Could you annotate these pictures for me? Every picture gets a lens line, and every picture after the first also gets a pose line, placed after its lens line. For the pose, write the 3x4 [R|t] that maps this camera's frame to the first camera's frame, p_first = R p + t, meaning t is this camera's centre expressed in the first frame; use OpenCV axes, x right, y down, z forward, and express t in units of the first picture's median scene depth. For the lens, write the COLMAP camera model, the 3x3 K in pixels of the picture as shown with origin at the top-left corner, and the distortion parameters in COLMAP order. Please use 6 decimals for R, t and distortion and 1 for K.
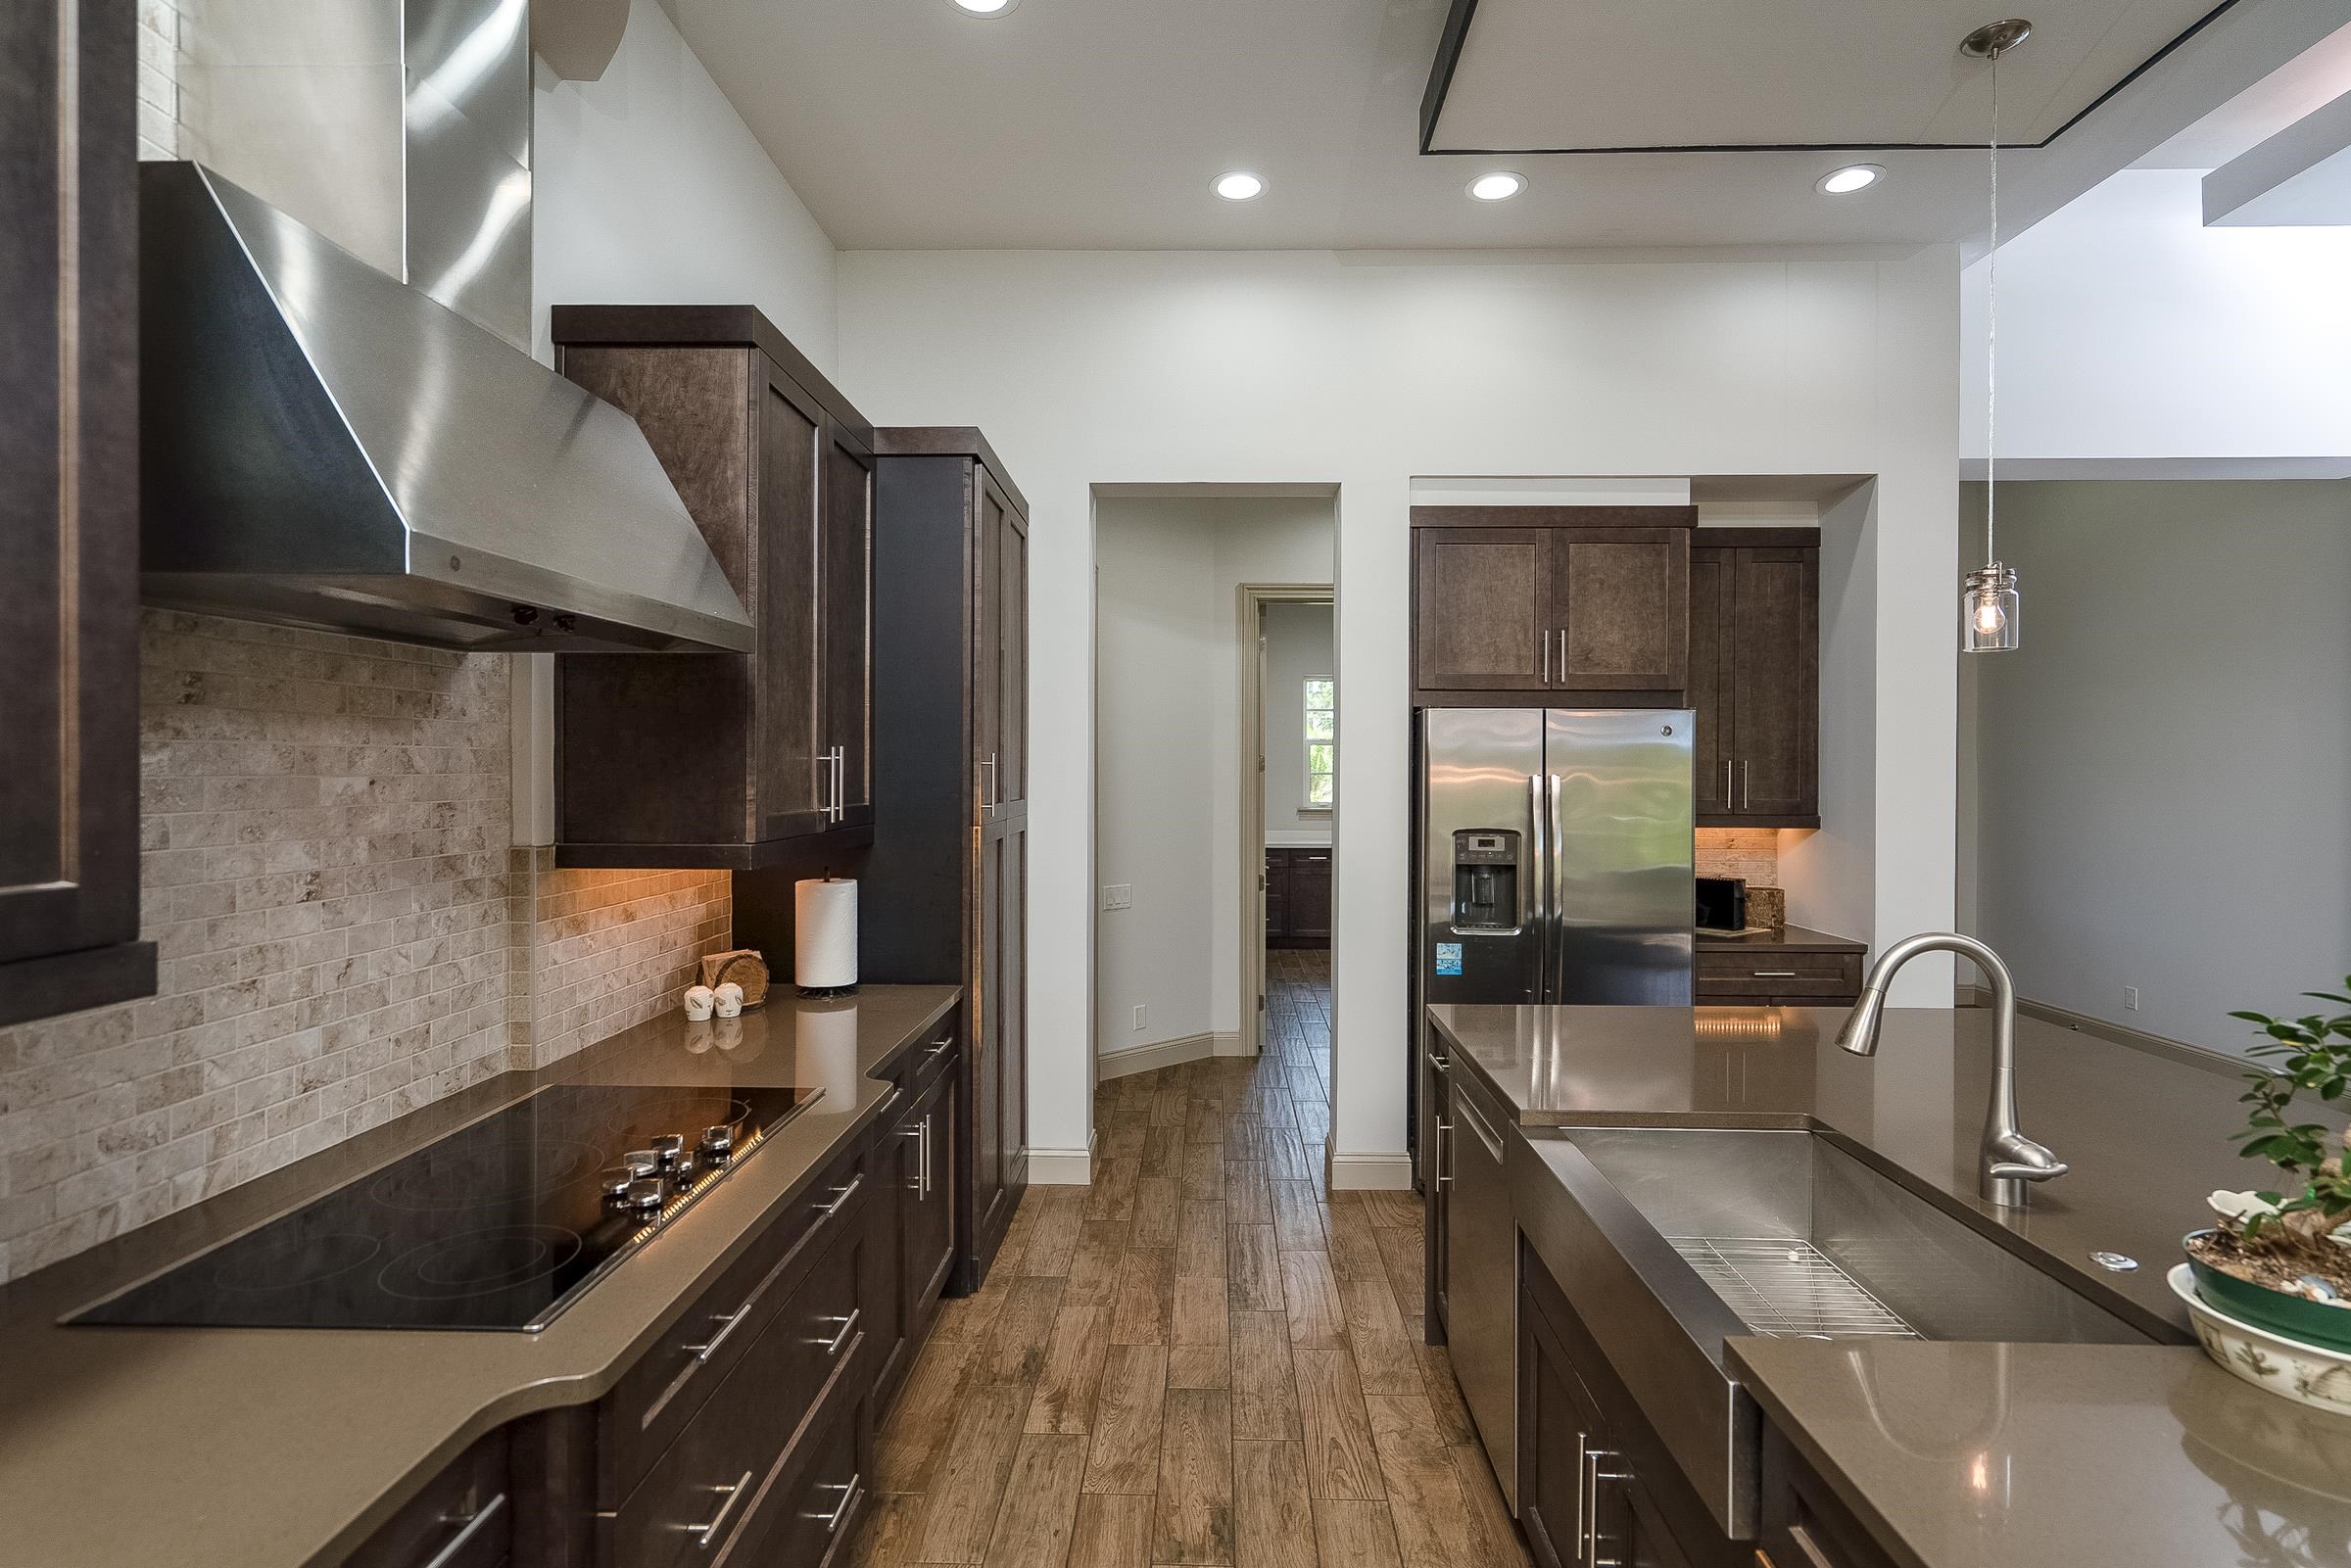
lens RADIAL K [[1069.3, 0, 1228.0], [0, 1069.3, 774.1], [0, 0, 1]] dist [-0.000908, 0.000261]
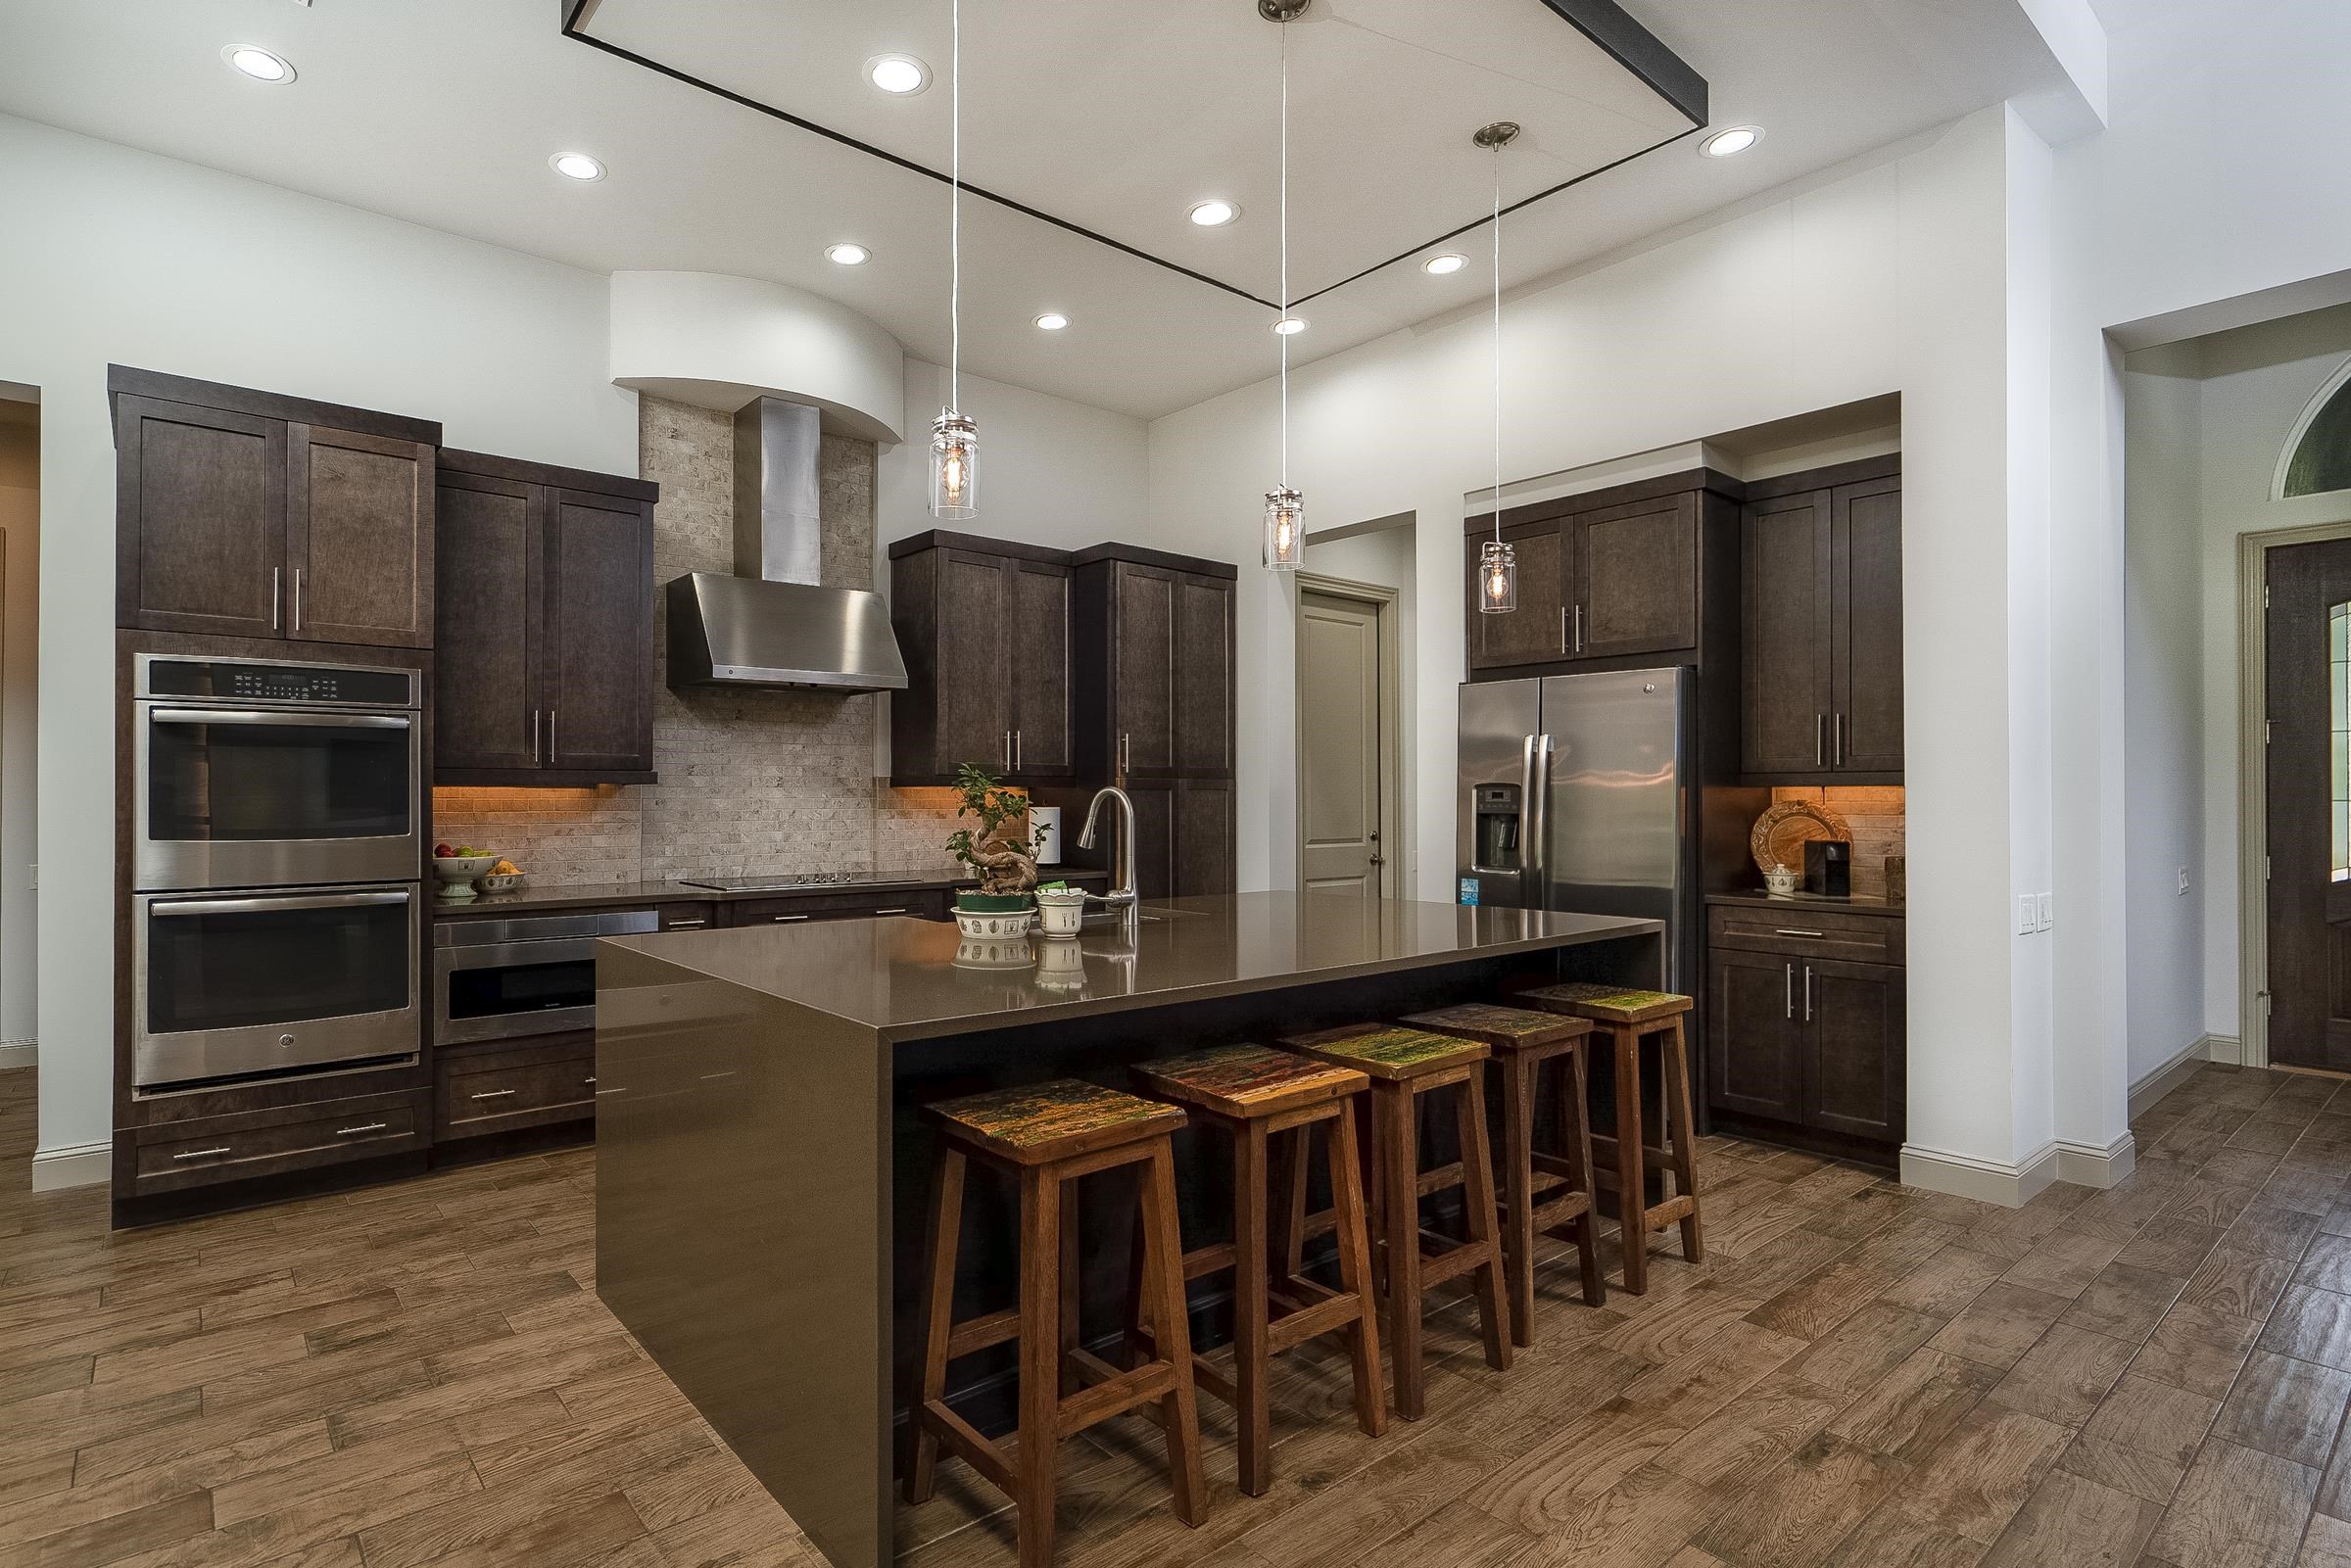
lens RADIAL K [[1098.3, 0, 1055.9], [0, 1098.3, 788.1], [0, 0, 1]] dist [-0.000515, -0.000029]
pose [[0.644788, -0.005917, -0.764339, 1.201719], [0.000343, 0.999972, -0.007451, 0.091570], [0.764361, 0.004542, 0.644772, -0.215021]]
